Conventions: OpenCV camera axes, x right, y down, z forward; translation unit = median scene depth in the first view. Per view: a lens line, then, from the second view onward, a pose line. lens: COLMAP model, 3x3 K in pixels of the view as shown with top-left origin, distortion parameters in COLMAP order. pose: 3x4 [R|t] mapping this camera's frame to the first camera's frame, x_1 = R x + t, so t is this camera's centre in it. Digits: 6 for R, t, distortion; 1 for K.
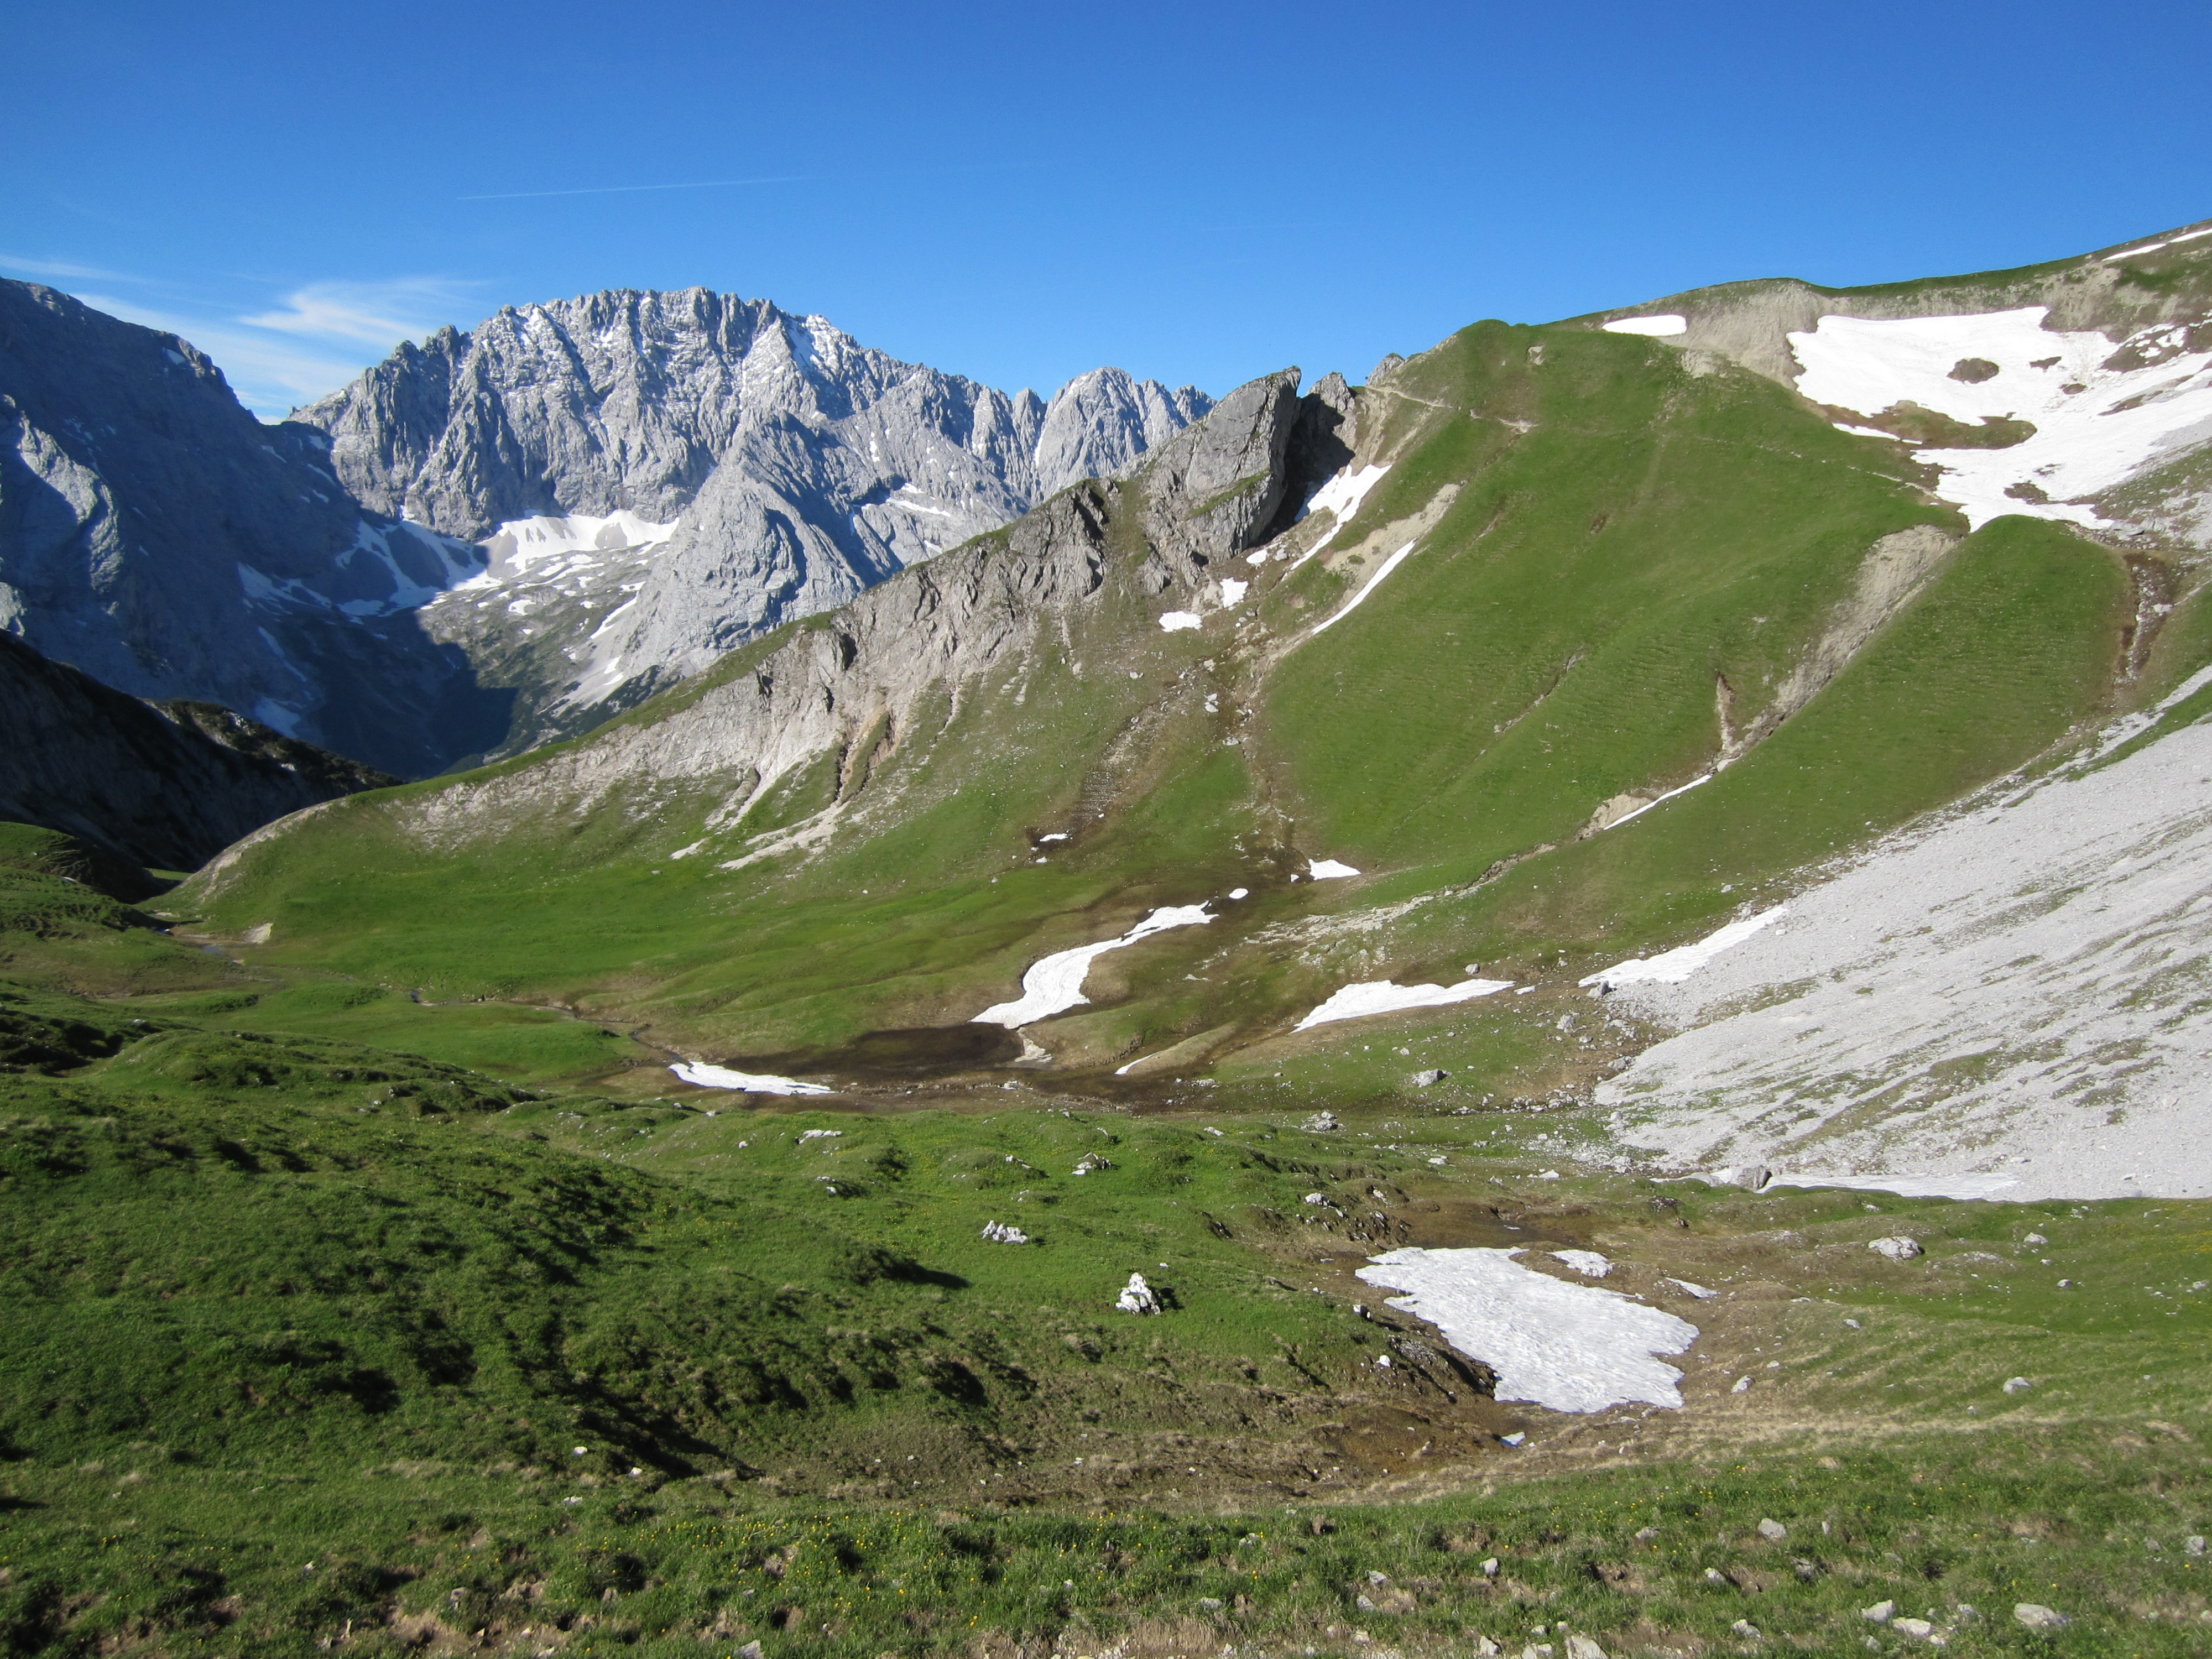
lens RADIAL K [[1801.7, 0, 1113.3], [0, 1801.7, 834.7], [0, 0, 1]] dist [-0.081453, 0.043903]
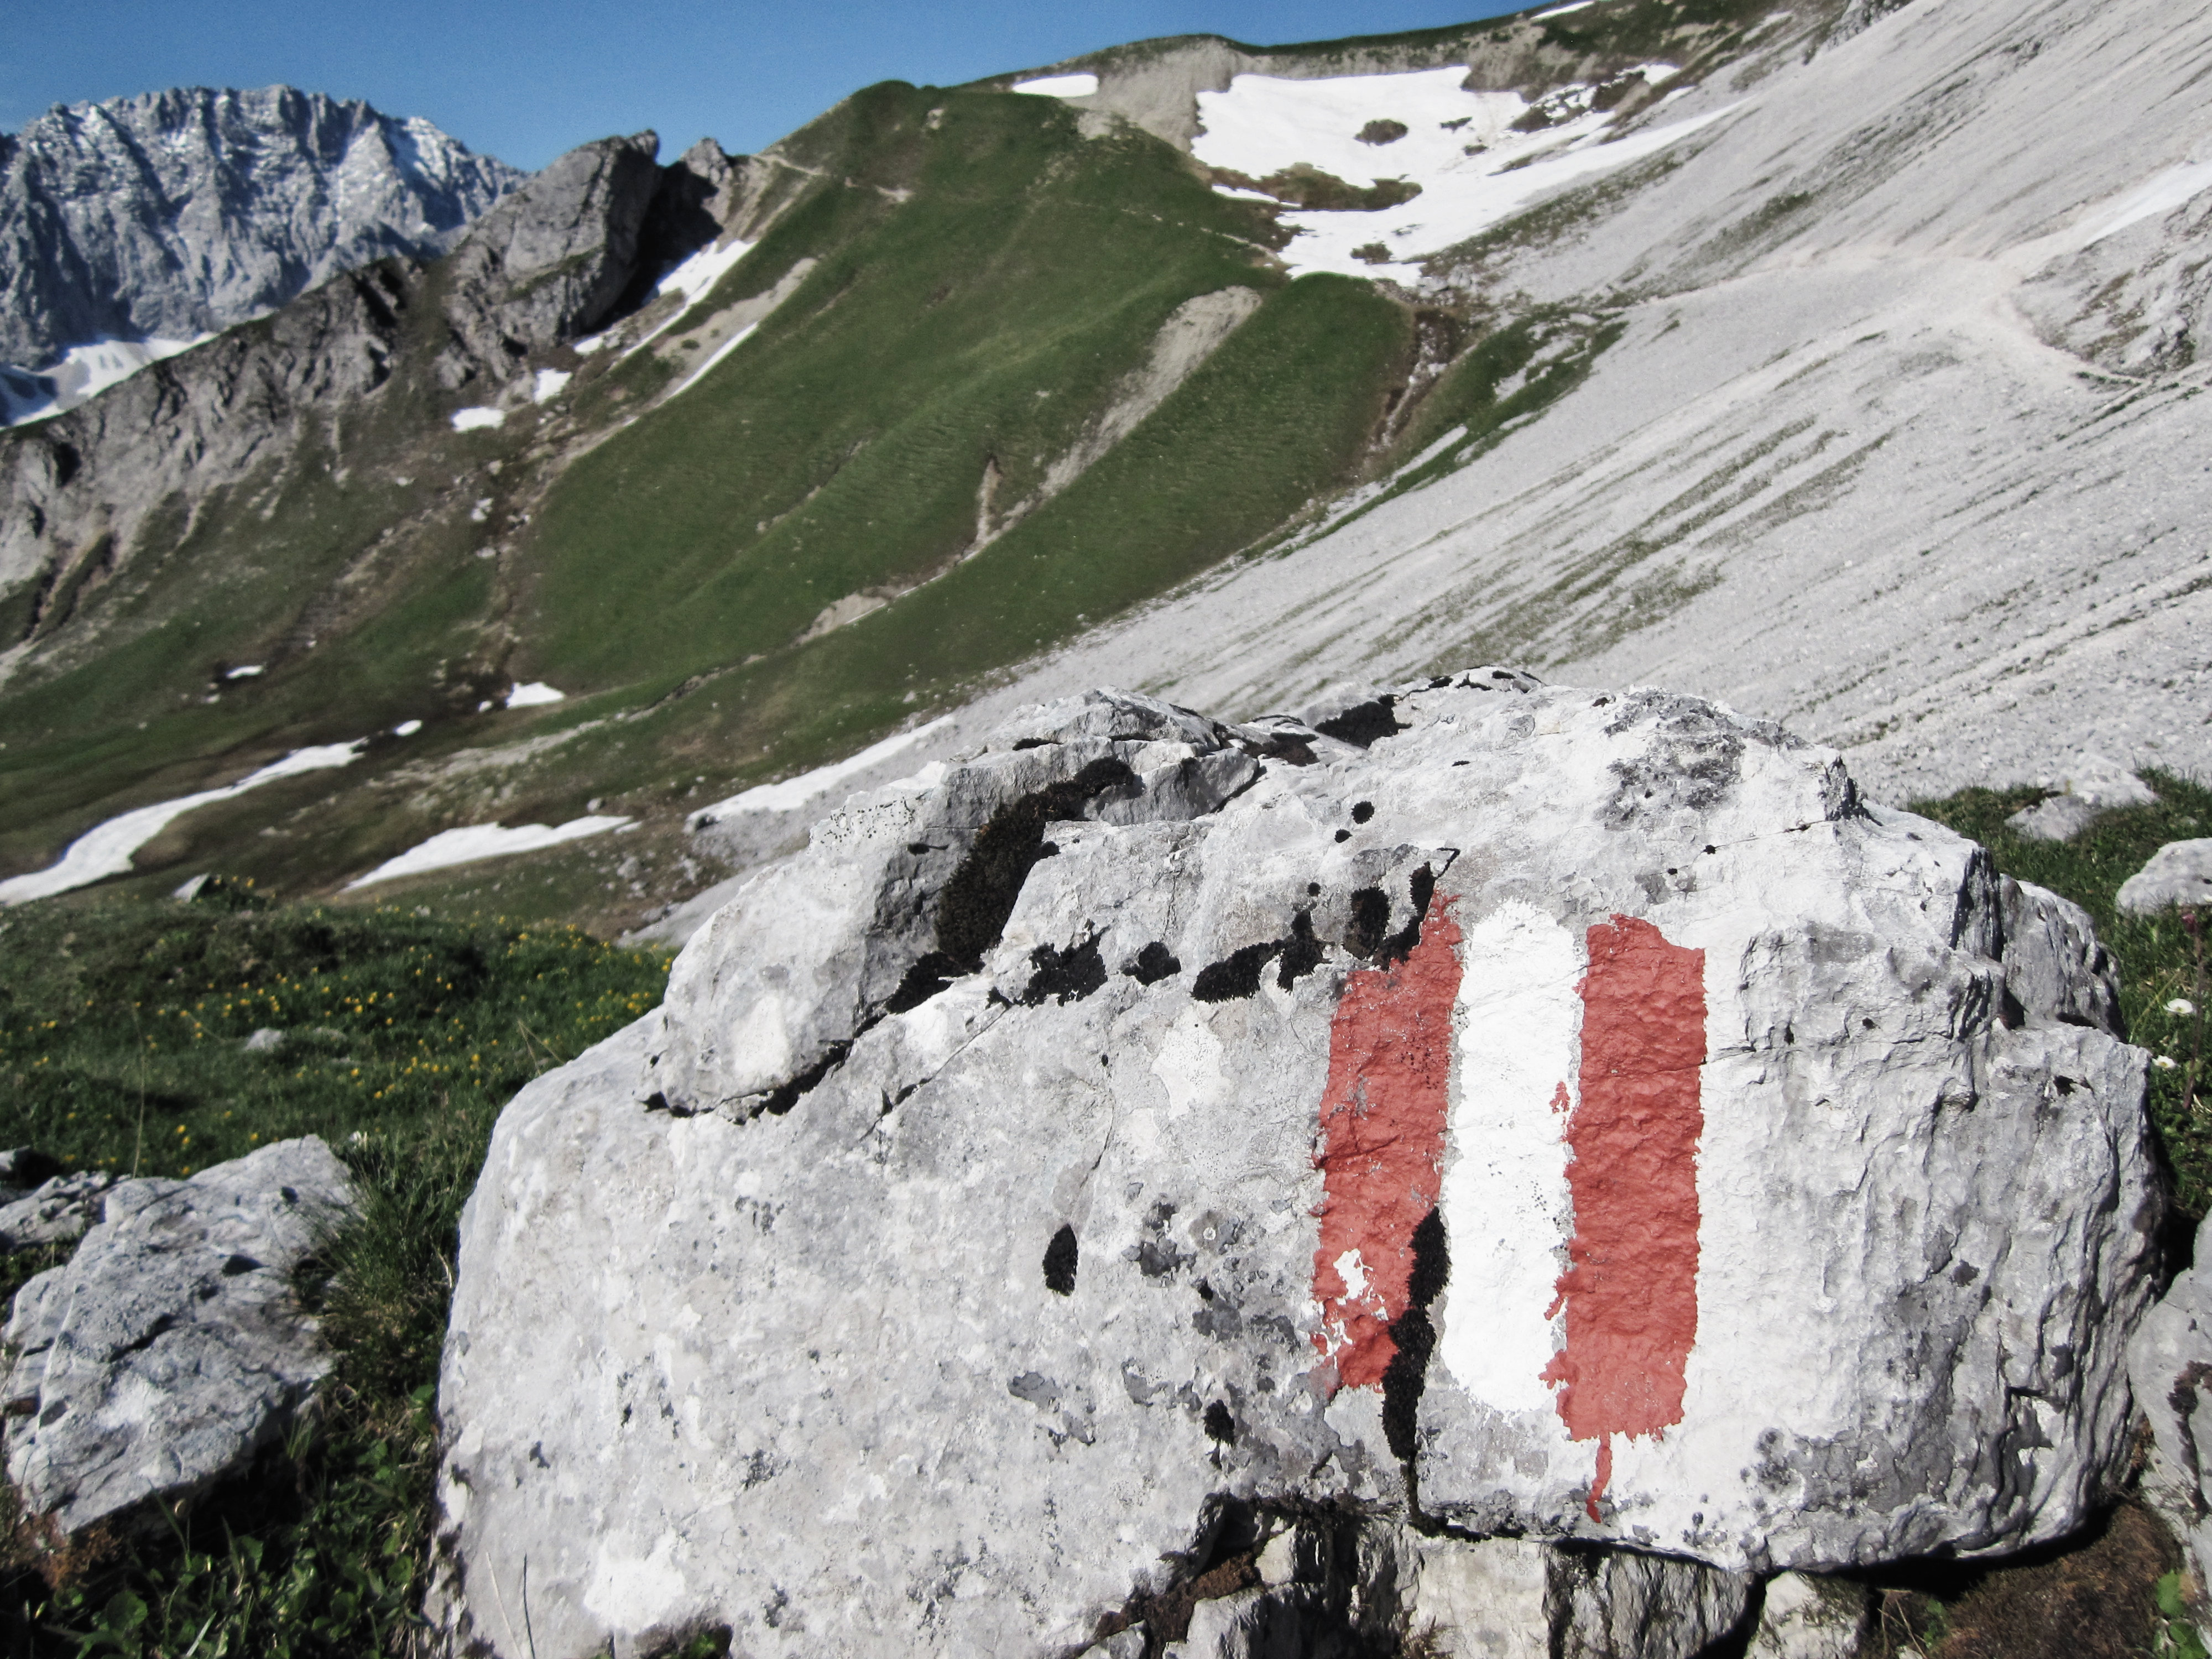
lens RADIAL K [[1801.7, 0, 1108.2], [0, 1801.7, 834.2], [0, 0, 1]] dist [-0.081453, 0.043903]
pose [[0.983636, -0.054473, 0.171733, 0.178257], [0.037373, 0.994156, 0.101278, 0.006953], [-0.176246, -0.093203, 0.979924, 0.072662]]
